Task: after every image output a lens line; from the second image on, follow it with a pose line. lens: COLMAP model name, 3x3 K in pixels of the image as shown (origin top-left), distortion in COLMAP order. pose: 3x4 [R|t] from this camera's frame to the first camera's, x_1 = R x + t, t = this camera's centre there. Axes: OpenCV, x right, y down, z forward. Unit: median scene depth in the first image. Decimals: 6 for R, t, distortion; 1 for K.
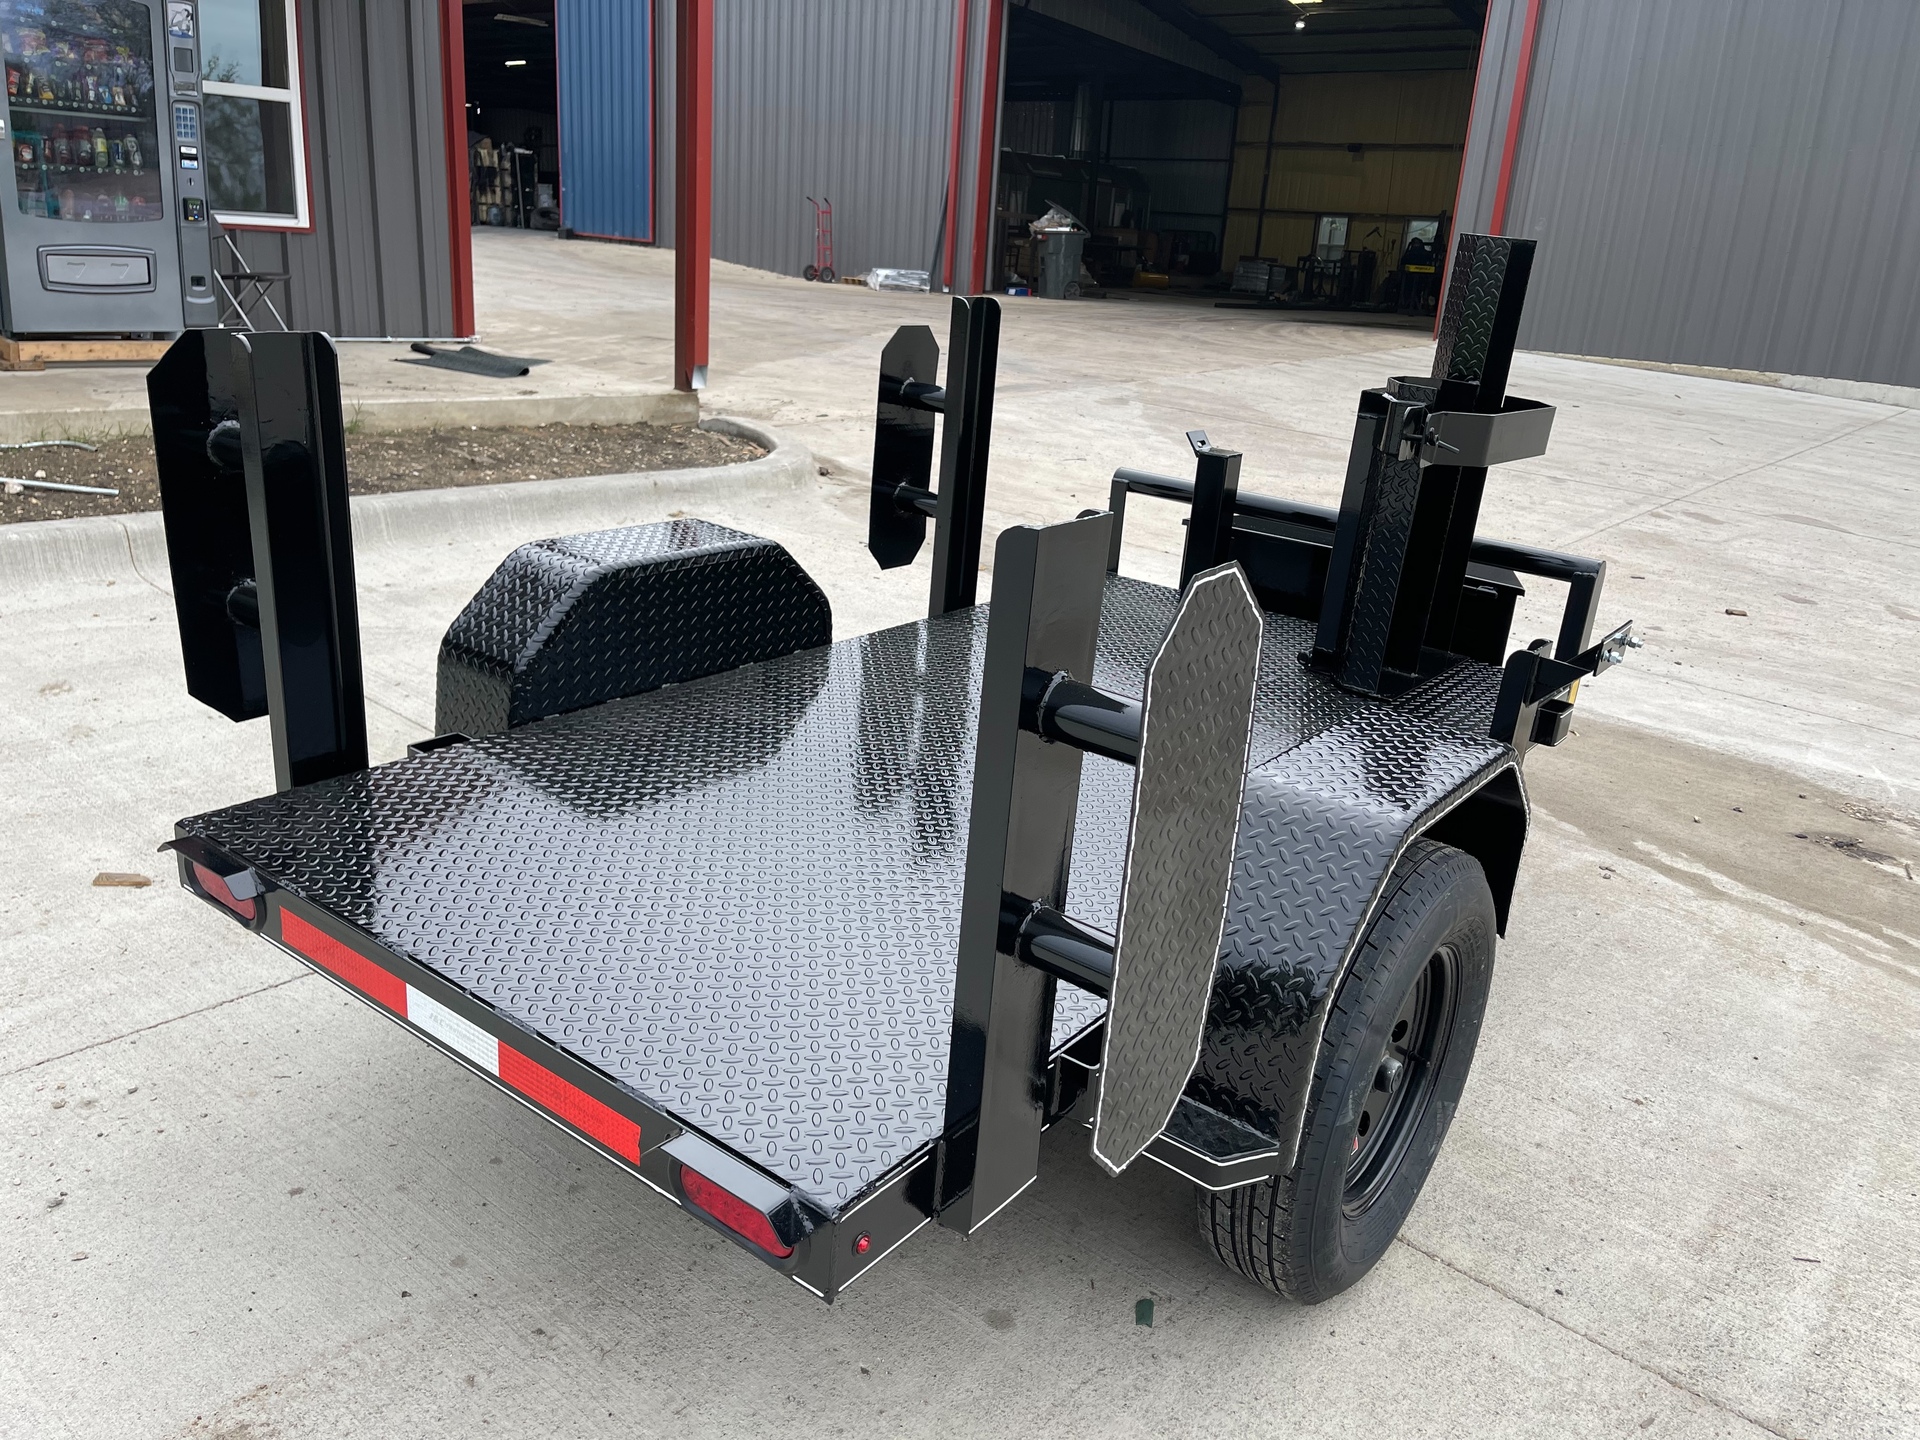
lens RADIAL K [[1423.2, 0, 964.5], [0, 1423.2, 726.1], [0, 0, 1]] dist [0.028322, -0.037568]
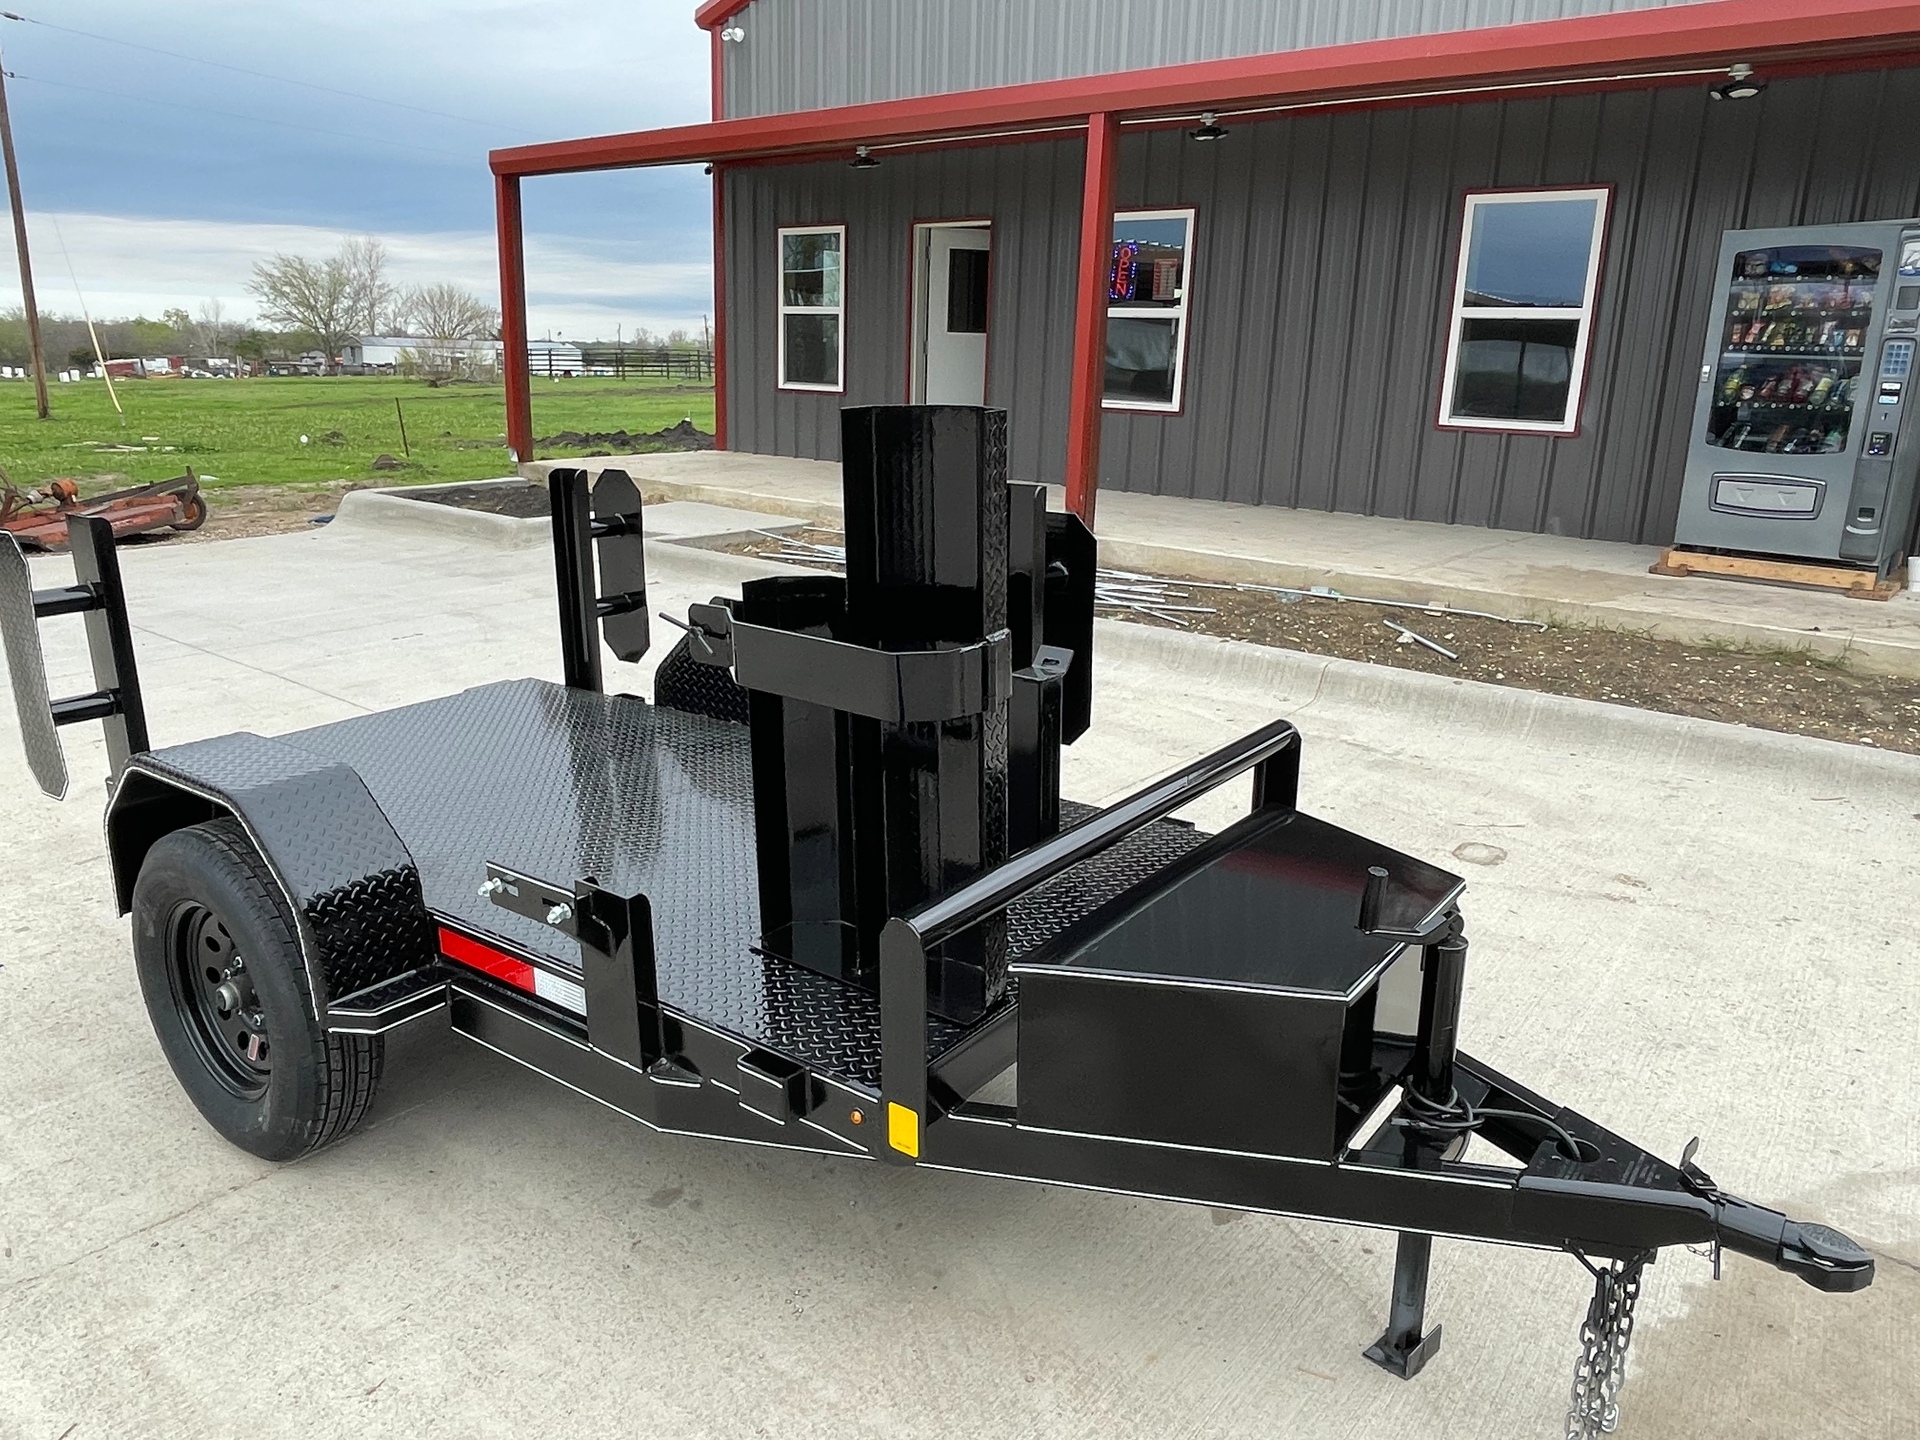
lens RADIAL K [[1353.6, 0, 967.9], [0, 1353.6, 723.9], [0, 0, 1]] dist [0.003015, -0.014052]
pose [[0.015939, 0.193206, -0.981029, 0.418406], [-0.347527, 0.921052, 0.175748, -0.128089], [0.937534, 0.338133, 0.081825, 0.402350]]
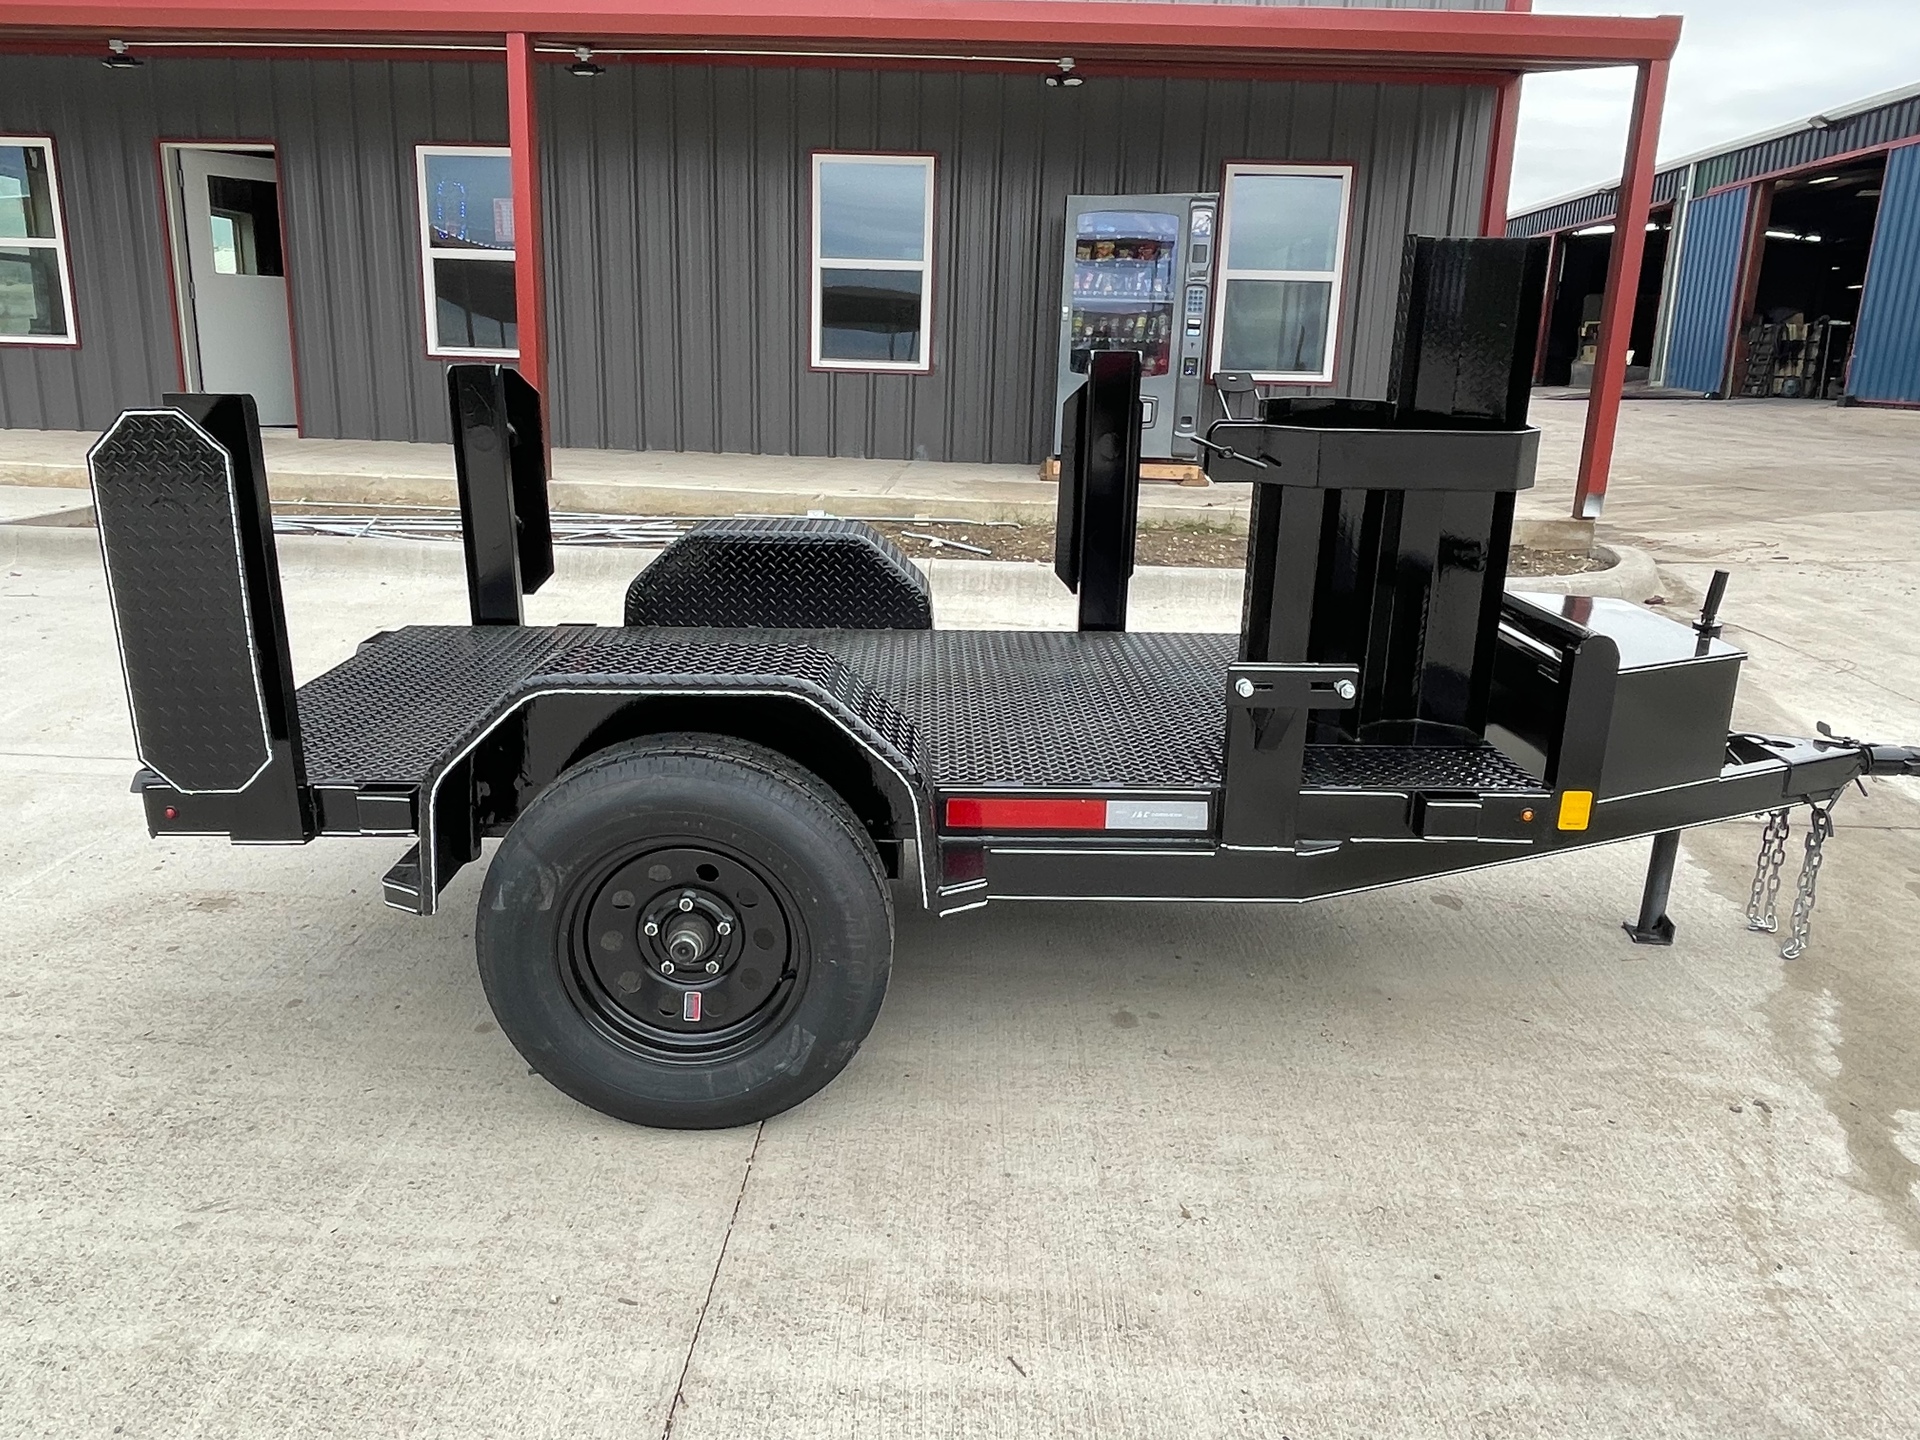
lens RADIAL K [[1353.6, 0, 958.8], [0, 1353.6, 715.2], [0, 0, 1]] dist [0.003015, -0.014052]
pose [[0.612493, 0.145747, -0.776924, 0.339824], [-0.237427, 0.971393, -0.004949, 0.005751], [0.753977, 0.187494, 0.629575, 0.124363]]
